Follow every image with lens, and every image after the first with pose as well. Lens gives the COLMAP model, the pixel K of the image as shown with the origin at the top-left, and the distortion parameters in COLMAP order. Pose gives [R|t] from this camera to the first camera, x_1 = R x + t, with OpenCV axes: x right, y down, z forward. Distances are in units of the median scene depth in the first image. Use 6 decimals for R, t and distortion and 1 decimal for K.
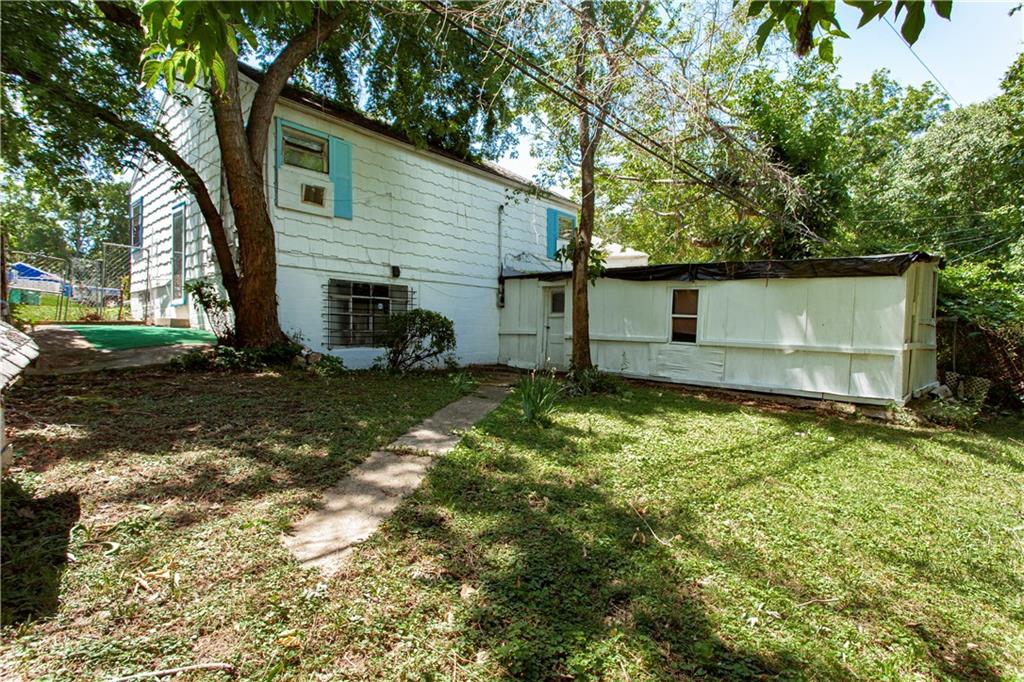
lens RADIAL K [[472.8, 0, 510.2], [0, 472.8, 339.7], [0, 0, 1]] dist [0.000230, -0.000020]
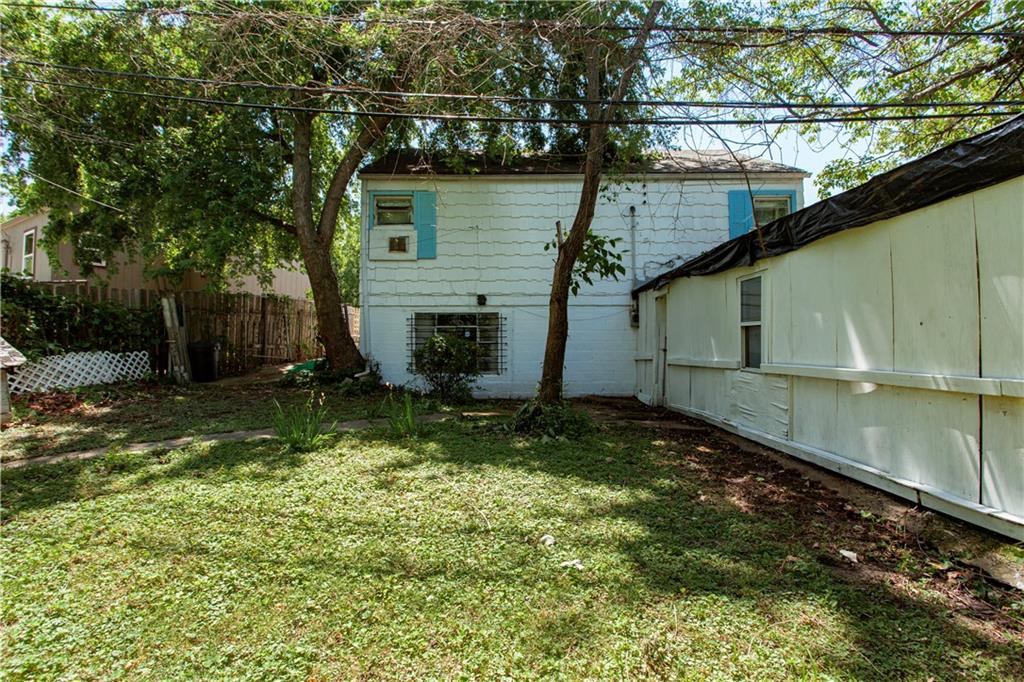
lens RADIAL K [[472.8, 0, 509.8], [0, 472.8, 346.3], [0, 0, 1]] dist [0.000230, -0.000020]
pose [[0.676685, -0.033628, -0.735504, 0.575933], [-0.003895, 0.998779, -0.049249, 0.008083], [0.736262, 0.036191, 0.675728, 0.364778]]
